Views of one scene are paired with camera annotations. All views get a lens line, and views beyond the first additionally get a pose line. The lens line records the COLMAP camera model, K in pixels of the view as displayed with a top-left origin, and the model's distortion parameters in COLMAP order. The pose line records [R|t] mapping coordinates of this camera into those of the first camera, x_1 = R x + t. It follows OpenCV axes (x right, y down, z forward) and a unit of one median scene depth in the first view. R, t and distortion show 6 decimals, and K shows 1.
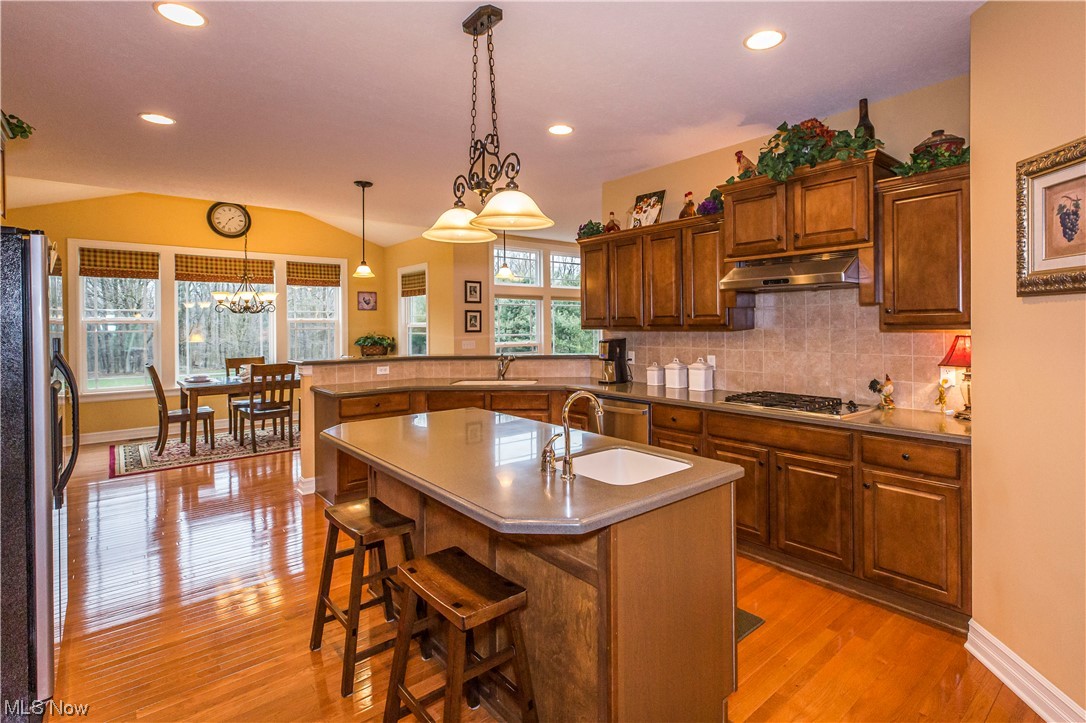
lens RADIAL K [[533.6, 0, 562.0], [0, 533.6, 329.0], [0, 0, 1]] dist [0.018324, 0.000052]
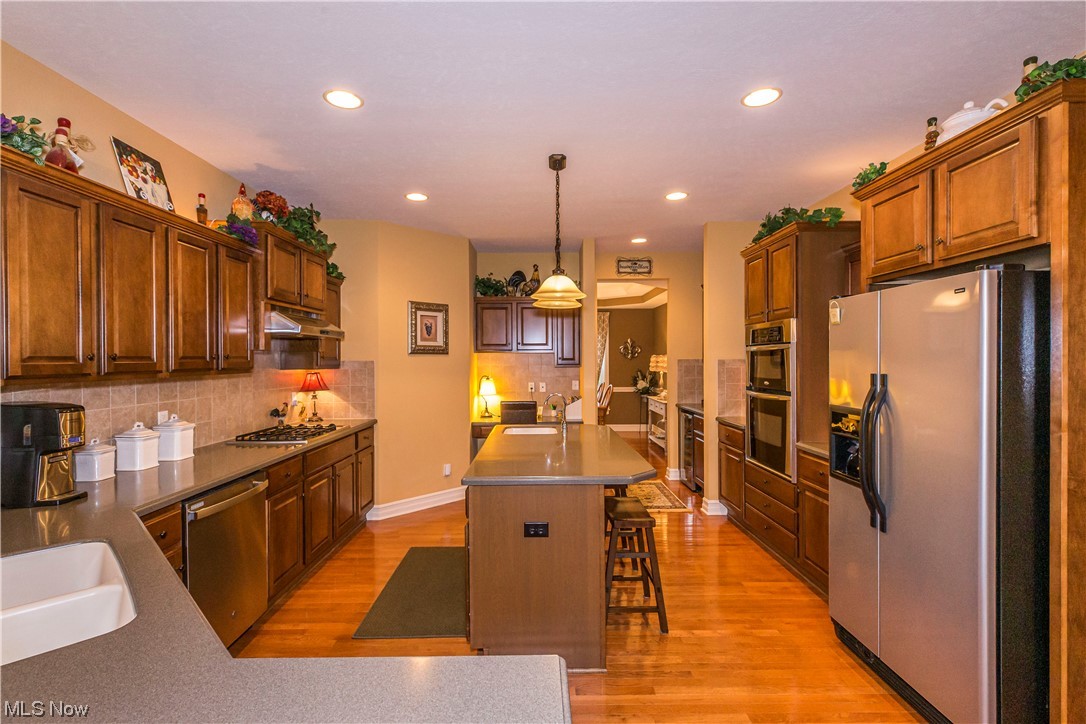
lens RADIAL K [[493.7, 0, 534.9], [0, 493.7, 362.1], [0, 0, 1]] dist [0.002055, -0.001211]
pose [[-0.757347, 0.008635, 0.652955, -0.359370], [0.017868, 0.999812, 0.007503, -0.009290], [-0.652768, 0.017349, -0.757359, 0.768918]]
